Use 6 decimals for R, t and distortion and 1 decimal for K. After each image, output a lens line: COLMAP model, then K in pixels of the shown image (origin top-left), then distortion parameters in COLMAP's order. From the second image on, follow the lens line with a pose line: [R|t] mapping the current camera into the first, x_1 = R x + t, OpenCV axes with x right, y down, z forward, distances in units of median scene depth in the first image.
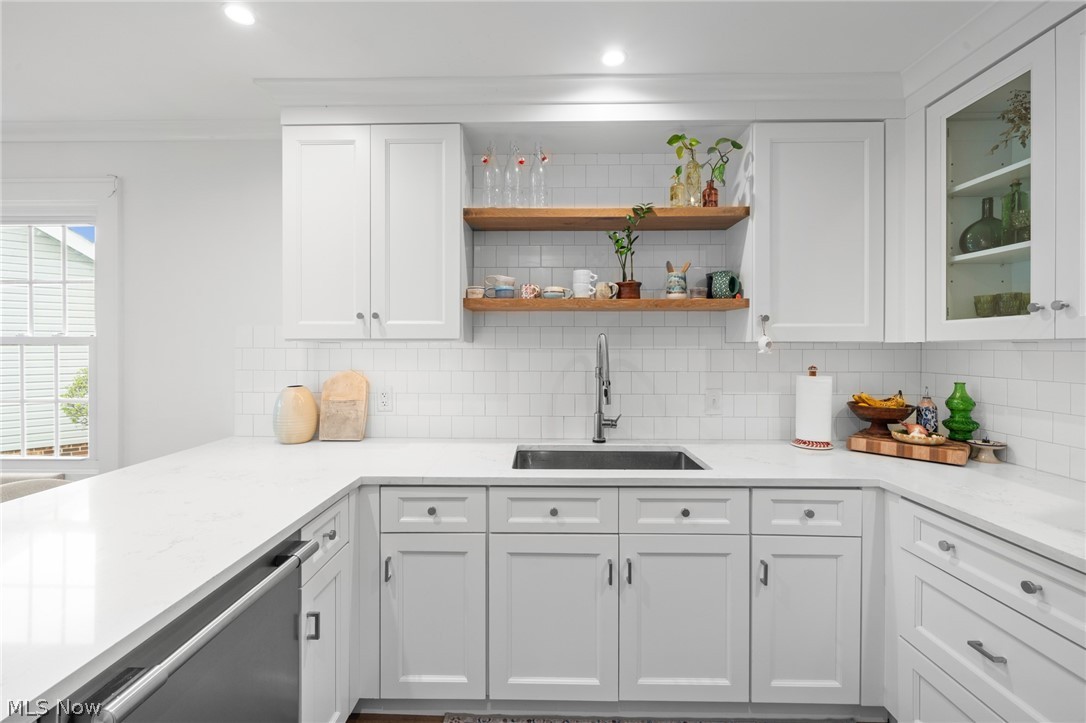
lens RADIAL K [[462.6, 0, 539.8], [0, 462.6, 347.4], [0, 0, 1]] dist [-0.000287, -0.000064]
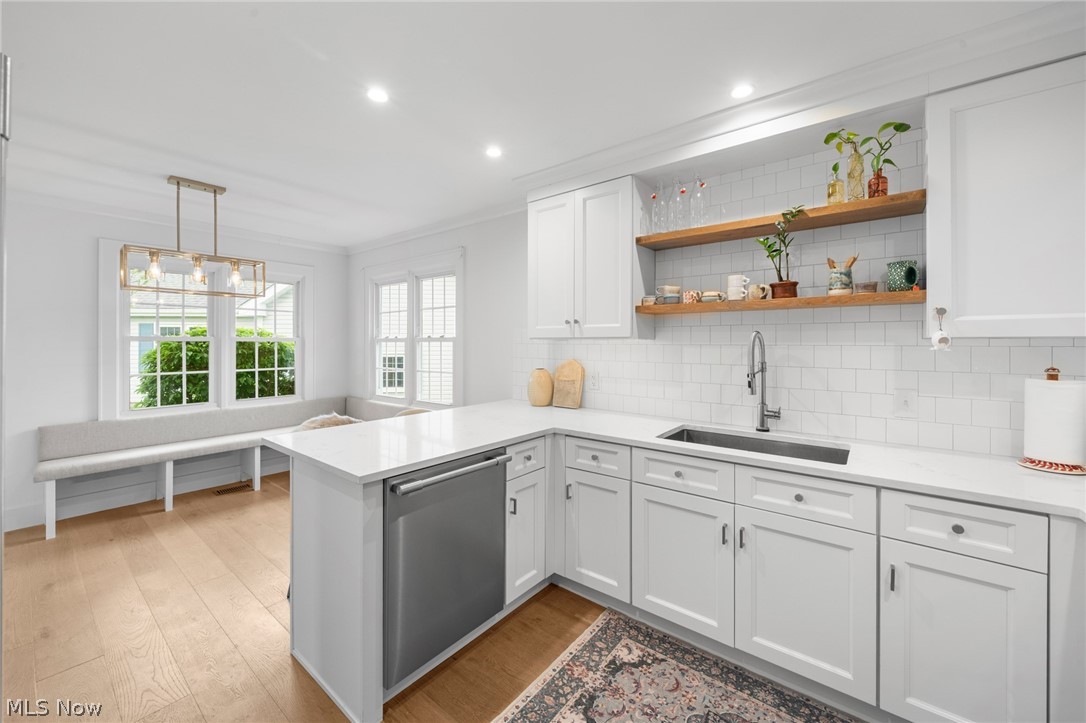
lens RADIAL K [[422.5, 0, 540.4], [0, 422.5, 342.4], [0, 0, 1]] dist [-0.002292, -0.000069]
pose [[0.792830, -0.000166, -0.609443, 0.346572], [-0.002952, 0.999987, -0.004113, 0.002835], [0.609436, 0.005060, 0.792819, -0.113005]]
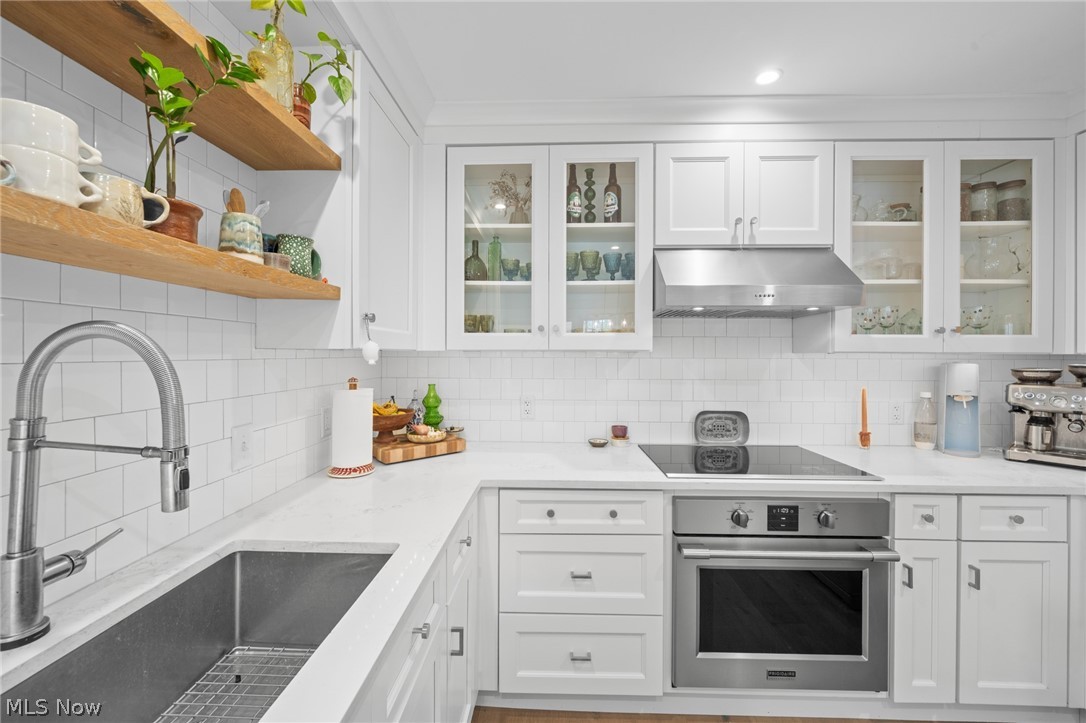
lens RADIAL K [[425.6, 0, 540.9], [0, 425.6, 353.1], [0, 0, 1]] dist [-0.003057, -0.000229]
pose [[0.015420, 0.000466, 0.999881, -0.191353], [0.000508, 1.000000, -0.000474, -0.004421], [-0.999881, 0.000516, 0.015419, 0.668701]]
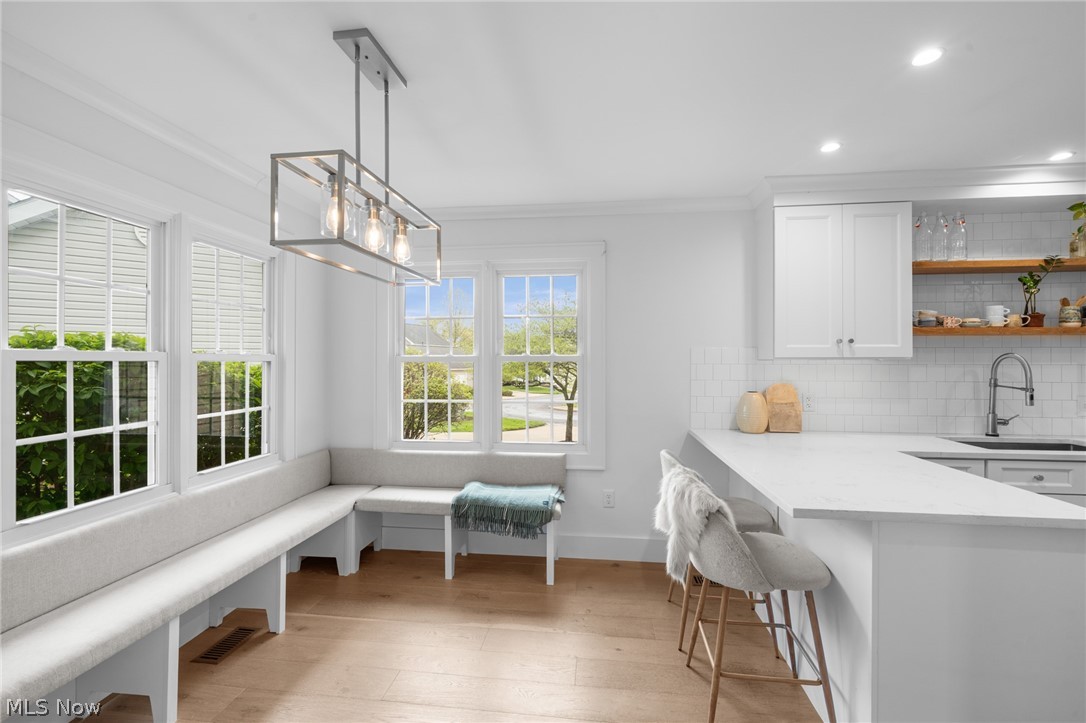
lens RADIAL K [[473.2, 0, 543.0], [0, 473.2, 361.5], [0, 0, 1]] dist [-0.000275, 0.000000]
pose [[0.995317, -0.000787, -0.096664, -1.092747], [0.000400, 0.999992, -0.004029, -0.000928], [0.096666, 0.003971, 0.995309, -0.492012]]
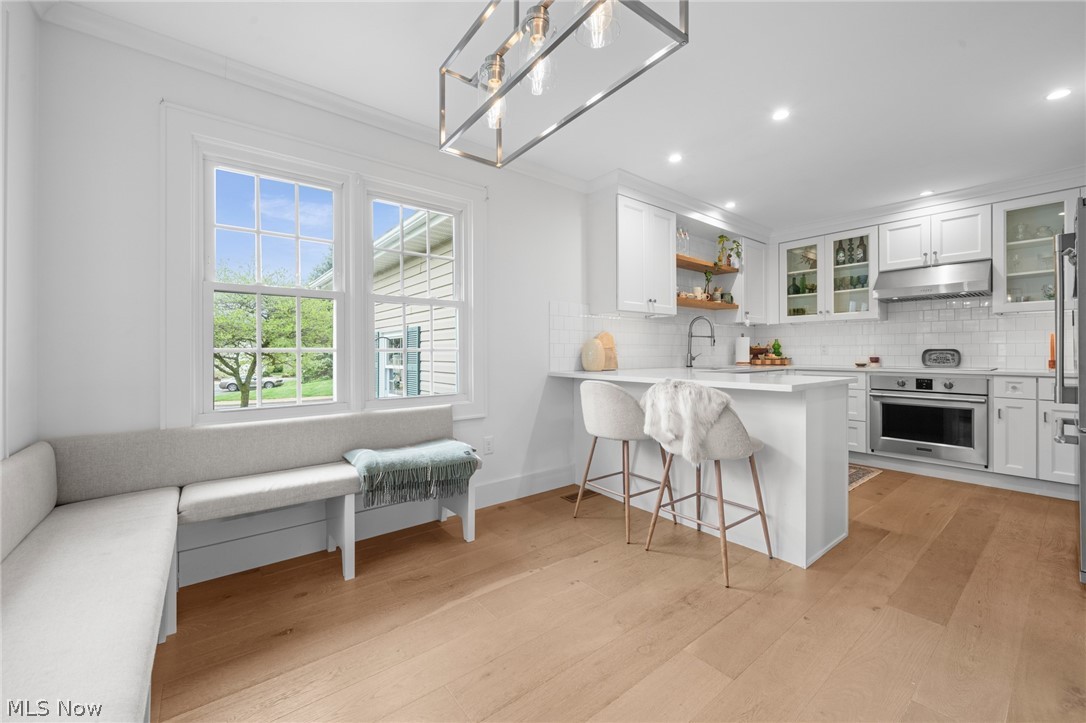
lens RADIAL K [[425.8, 0, 543.8], [0, 425.8, 352.7], [0, 0, 1]] dist [-0.000604, -0.000279]
pose [[0.768252, -0.004556, 0.640132, -1.820291], [0.006184, 0.999981, -0.000305, 0.146024], [-0.640118, 0.004193, 0.768265, -0.103382]]
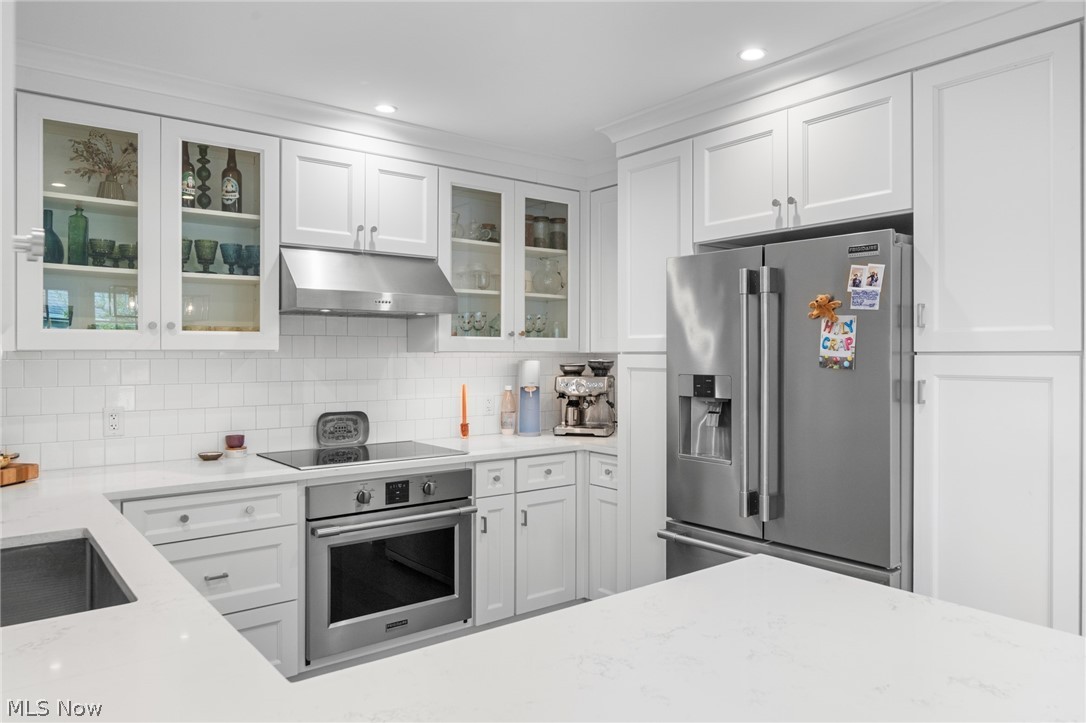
lens RADIAL K [[737.2, 0, 542.8], [0, 737.2, 351.7], [0, 0, 1]] dist [-0.001600, -0.000110]
pose [[-0.631895, -0.000494, 0.775054, -0.823959], [0.002047, 0.999995, 0.002306, -0.009917], [-0.775052, 0.003044, -0.631891, 0.992213]]
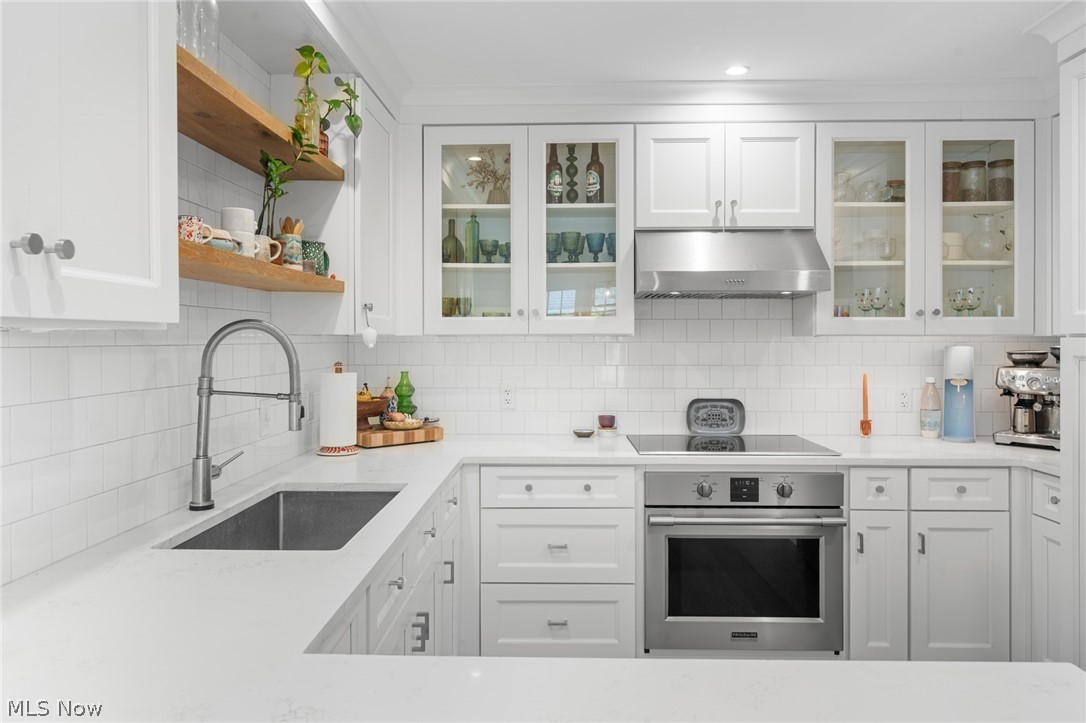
lens RADIAL K [[735.1, 0, 539.1], [0, 735.1, 338.2], [0, 0, 1]] dist [0.000502, -0.000155]
pose [[0.011927, -0.000005, 0.999929, -0.838030], [0.005104, 0.999987, -0.000055, -0.002867], [-0.999916, 0.005104, 0.011927, 0.624634]]
